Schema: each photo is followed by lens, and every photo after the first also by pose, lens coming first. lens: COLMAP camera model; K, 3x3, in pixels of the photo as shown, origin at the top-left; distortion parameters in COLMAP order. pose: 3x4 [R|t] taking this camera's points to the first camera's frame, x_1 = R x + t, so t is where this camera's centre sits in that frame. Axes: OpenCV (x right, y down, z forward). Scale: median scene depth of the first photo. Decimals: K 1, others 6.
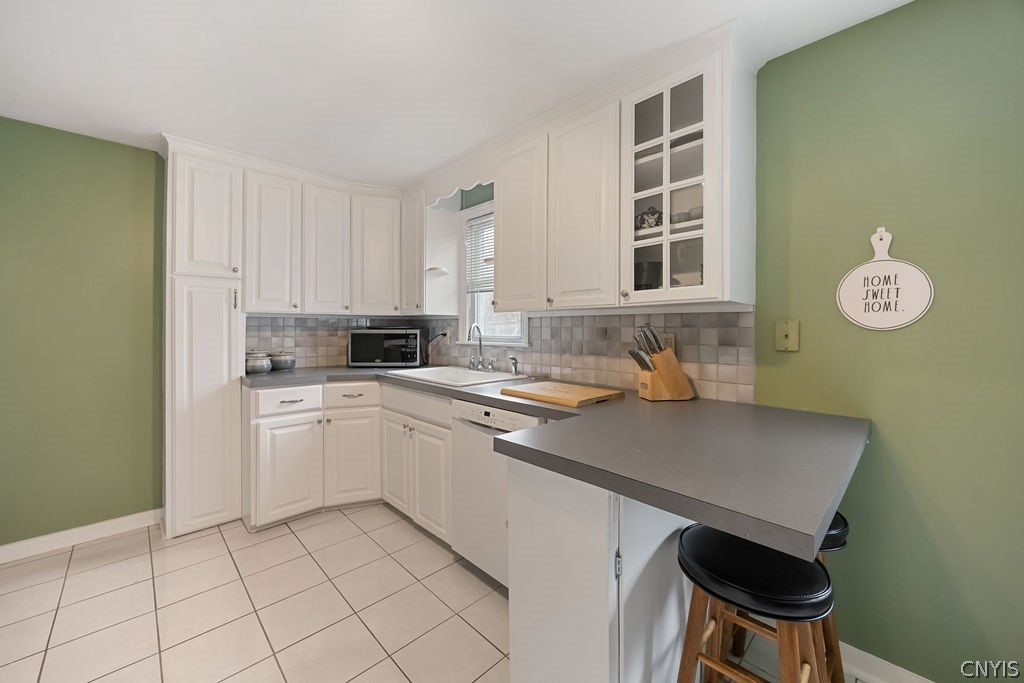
lens RADIAL K [[395.6, 0, 514.1], [0, 395.6, 325.1], [0, 0, 1]] dist [-0.002090, -0.000035]
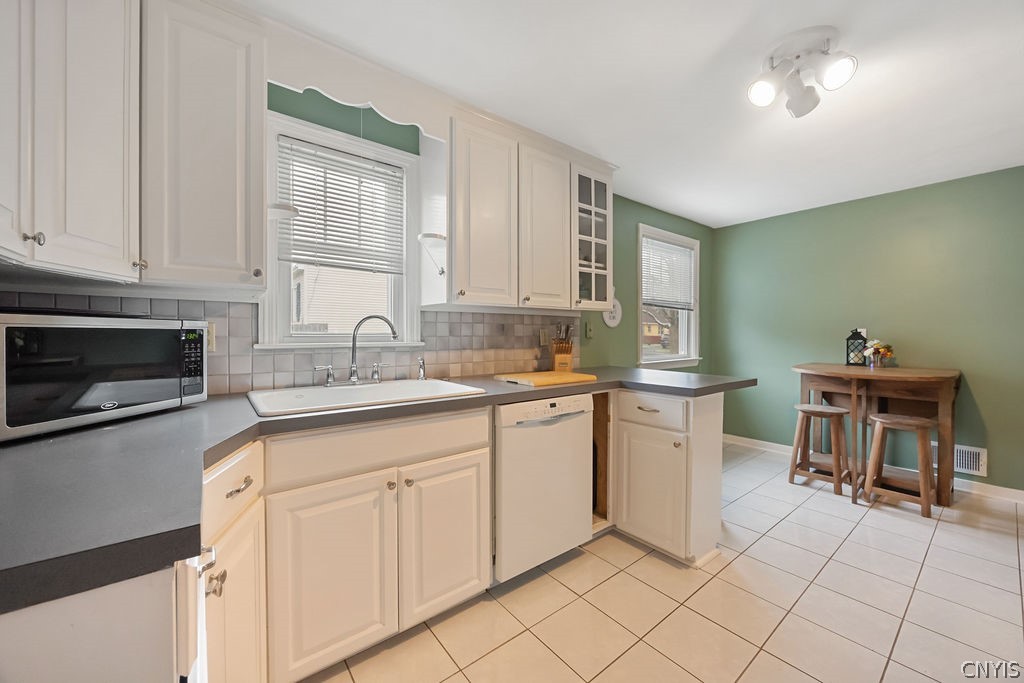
lens RADIAL K [[389.4, 0, 515.0], [0, 389.4, 336.9], [0, 0, 1]] dist [-0.002162, 0.000238]
pose [[0.102067, -0.012625, 0.994697, -0.788804], [-0.009487, 0.999862, 0.013664, 0.023620], [-0.994732, -0.010832, 0.101933, 0.722658]]
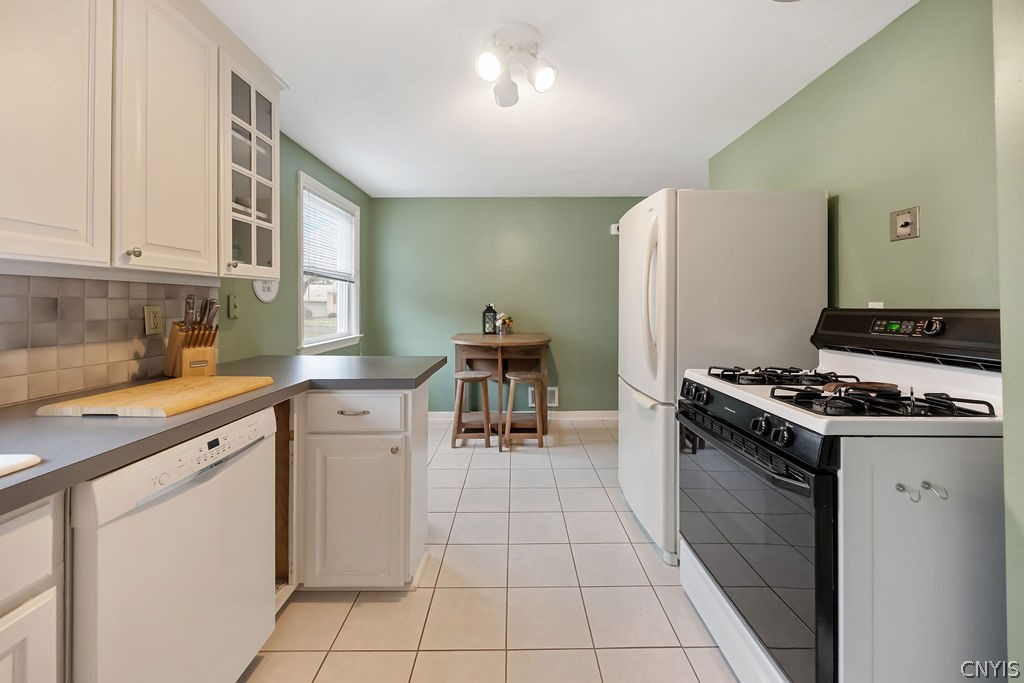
lens RADIAL K [[399.8, 0, 513.2], [0, 399.8, 300.6], [0, 0, 1]] dist [-0.001423, 0.000349]
pose [[-0.717083, 0.002512, 0.696984, -0.585682], [-0.008317, 0.999891, -0.012160, 0.009715], [-0.696939, -0.014517, -0.716984, 0.810921]]
